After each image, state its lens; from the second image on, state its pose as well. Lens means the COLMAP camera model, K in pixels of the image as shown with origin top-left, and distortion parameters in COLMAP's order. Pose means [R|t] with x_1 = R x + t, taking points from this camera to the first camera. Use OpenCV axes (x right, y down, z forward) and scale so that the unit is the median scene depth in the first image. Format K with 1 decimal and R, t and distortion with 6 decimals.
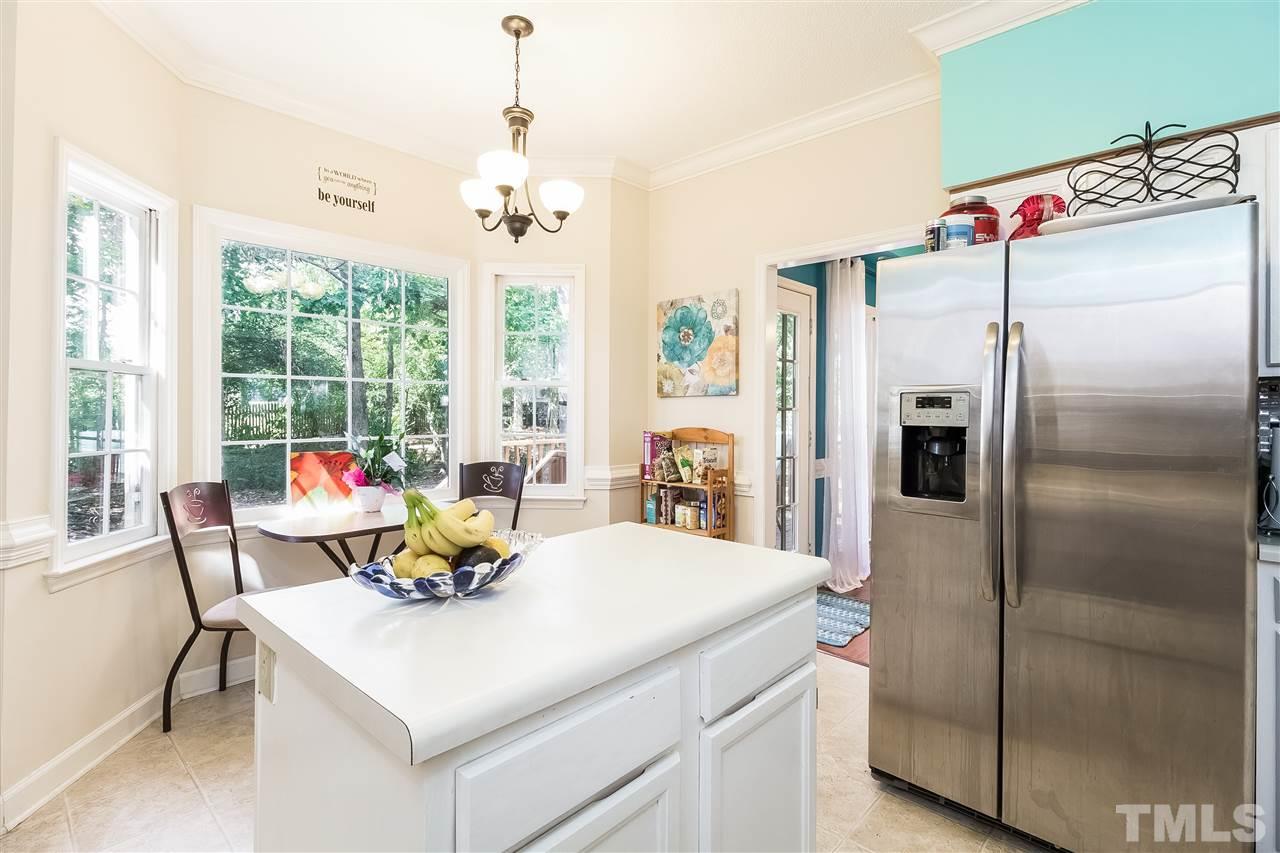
lens RADIAL K [[588.2, 0, 638.1], [0, 588.2, 417.6], [0, 0, 1]] dist [-0.000898, -0.001517]
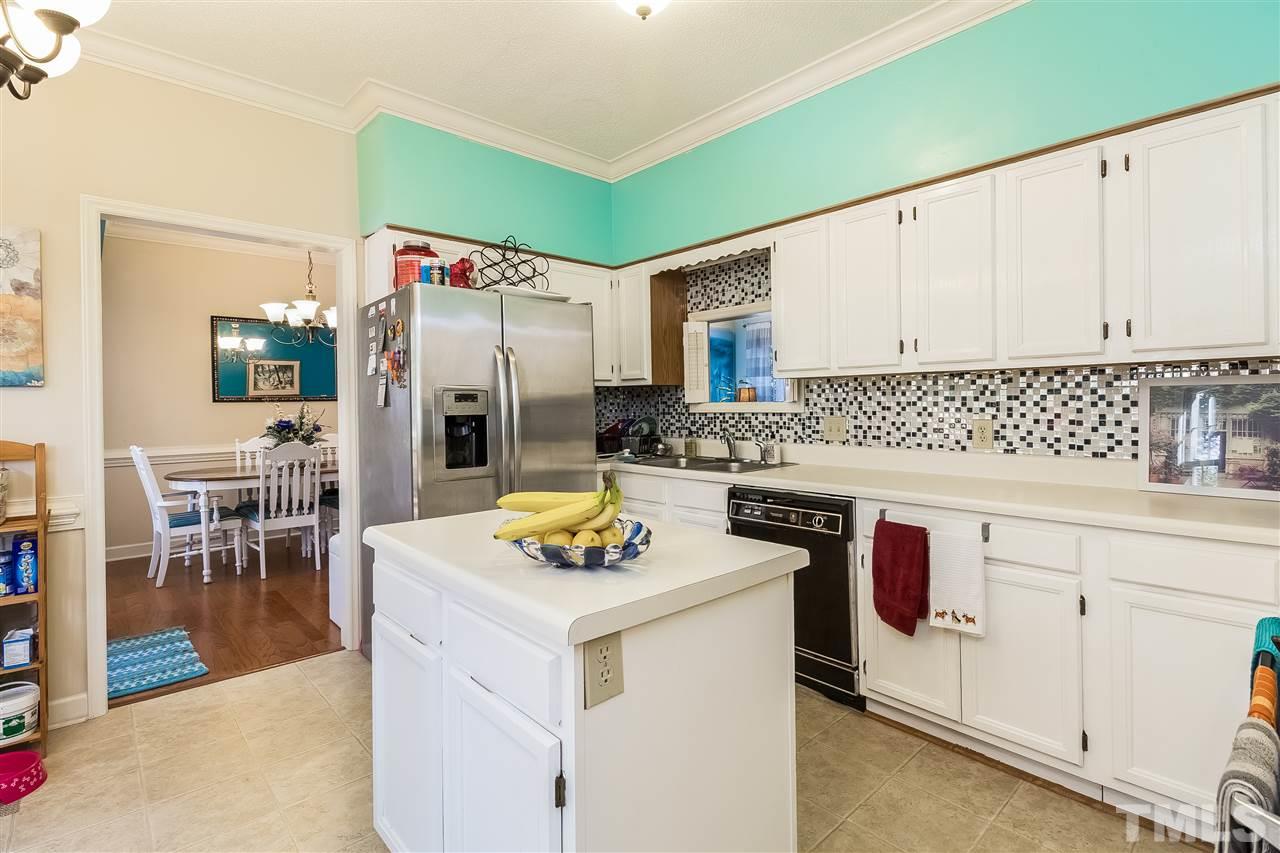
lens RADIAL K [[588.2, 0, 646.4], [0, 588.2, 404.7], [0, 0, 1]] dist [-0.000898, -0.001517]
pose [[0.079636, -0.009842, 0.996775, -0.456464], [0.022578, 0.999713, 0.008068, -0.006435], [-0.996568, 0.021863, 0.079835, 0.250182]]
